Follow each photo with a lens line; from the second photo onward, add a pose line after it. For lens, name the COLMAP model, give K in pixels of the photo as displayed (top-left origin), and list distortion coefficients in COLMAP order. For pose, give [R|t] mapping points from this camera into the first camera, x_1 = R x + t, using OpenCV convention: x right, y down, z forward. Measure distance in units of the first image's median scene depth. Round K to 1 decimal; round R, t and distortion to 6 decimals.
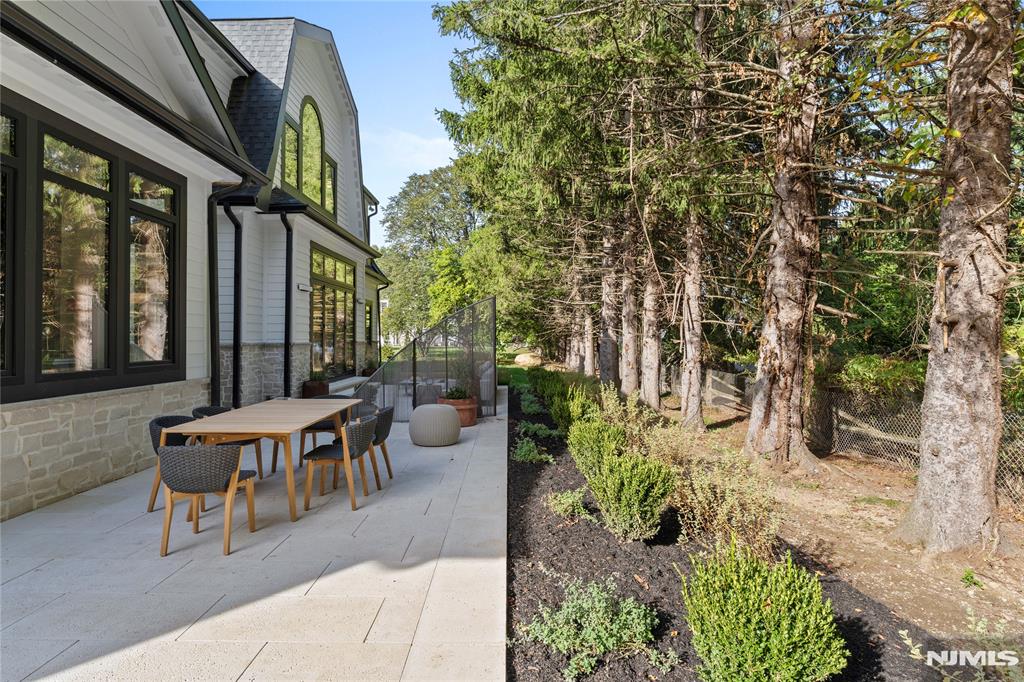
lens RADIAL K [[547.0, 0, 505.2], [0, 547.0, 334.2], [0, 0, 1]] dist [-0.000788, -0.000132]
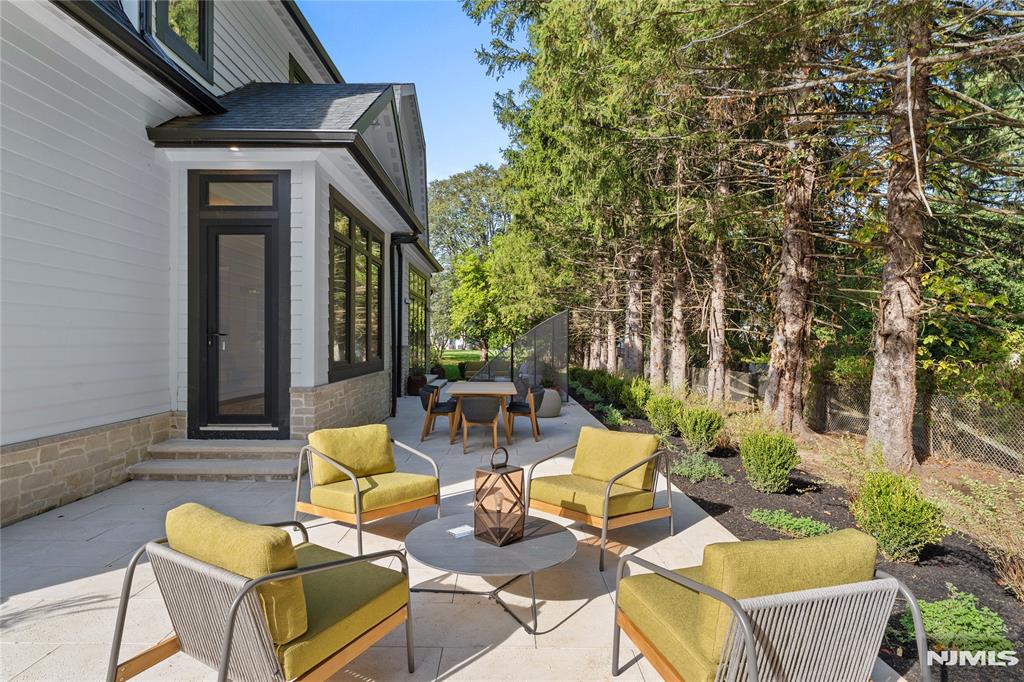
lens RADIAL K [[572.4, 0, 509.3], [0, 572.4, 341.7], [0, 0, 1]] dist [0.003599, 0.000329]
pose [[0.999967, 0.005545, 0.006011, -0.146262], [-0.005591, 0.999956, 0.007552, -0.003134], [-0.005969, -0.007585, 0.999953, -0.316316]]
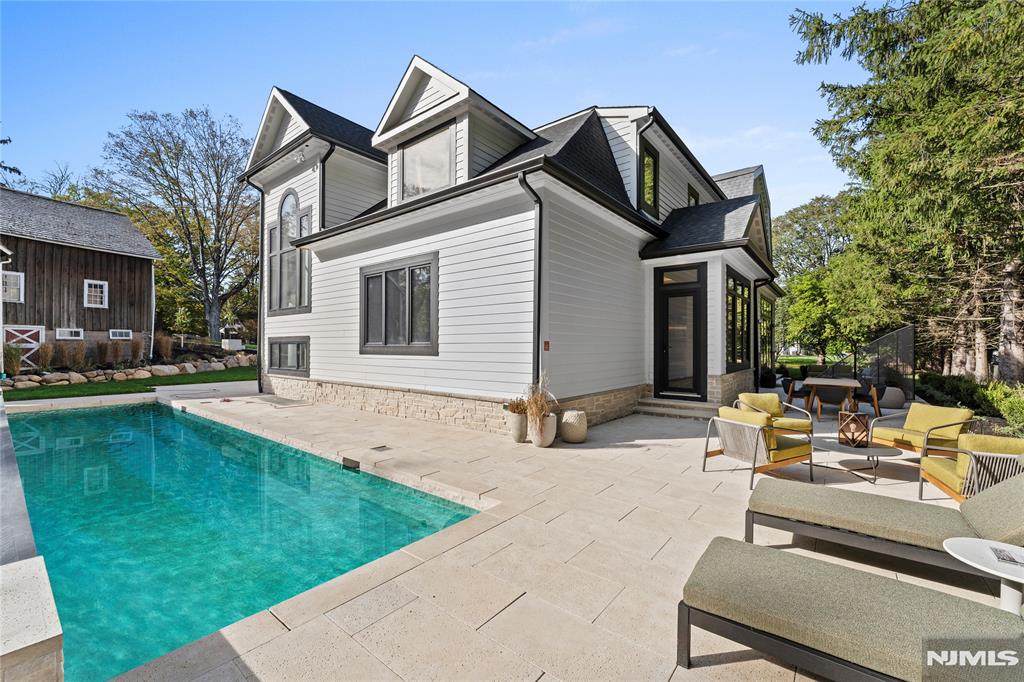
lens RADIAL K [[419.5, 0, 507.6], [0, 419.5, 343.0], [0, 0, 1]] dist [-0.004453, -0.000308]
pose [[0.779114, 0.001126, -0.626881, -0.156233], [-0.002076, 0.999998, -0.000785, -0.011113], [0.626878, 0.001913, 0.779115, -0.592440]]
